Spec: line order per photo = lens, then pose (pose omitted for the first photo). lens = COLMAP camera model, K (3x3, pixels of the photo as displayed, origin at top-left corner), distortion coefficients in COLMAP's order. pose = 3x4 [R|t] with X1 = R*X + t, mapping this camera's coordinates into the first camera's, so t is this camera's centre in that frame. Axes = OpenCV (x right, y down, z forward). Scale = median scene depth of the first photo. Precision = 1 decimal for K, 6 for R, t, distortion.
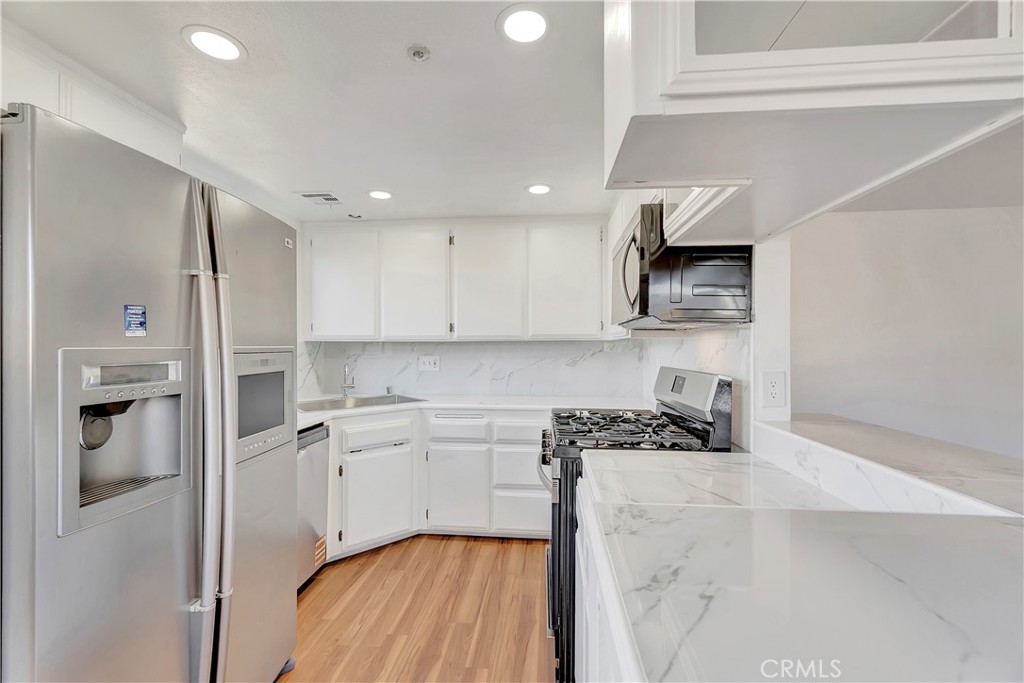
lens RADIAL K [[433.4, 0, 512.3], [0, 433.4, 344.8], [0, 0, 1]] dist [0.010144, -0.003009]
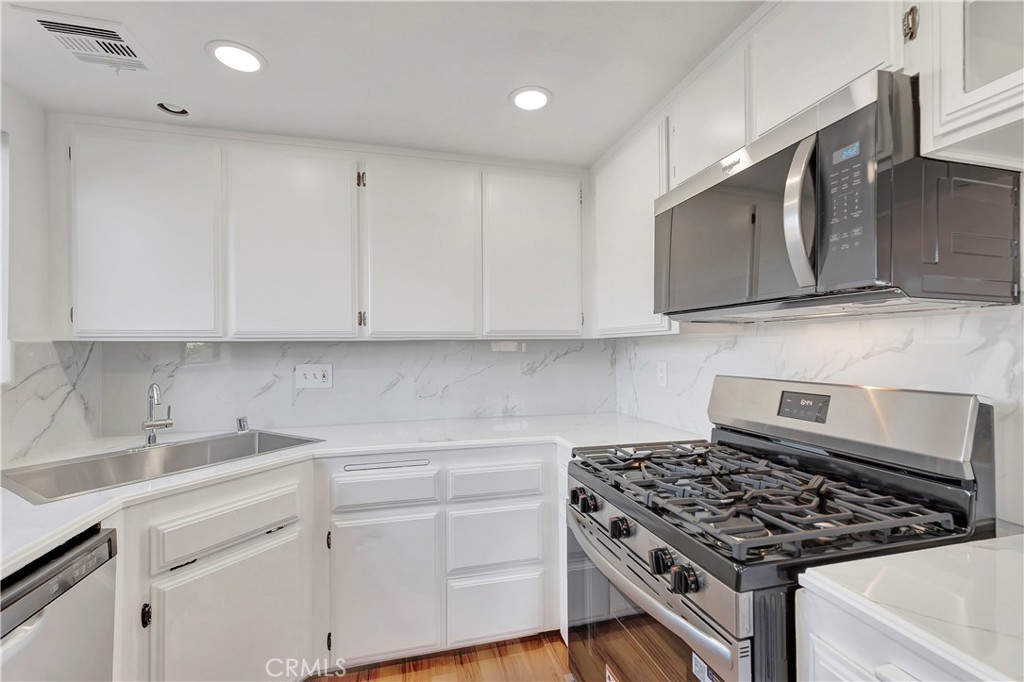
lens RADIAL K [[433.4, 0, 515.7], [0, 433.4, 343.5], [0, 0, 1]] dist [0.010144, -0.003009]
pose [[0.940171, -0.004266, 0.340677, -0.163173], [0.006342, 0.999967, -0.004982, 0.000240], [-0.340645, 0.006845, 0.940167, 0.381286]]
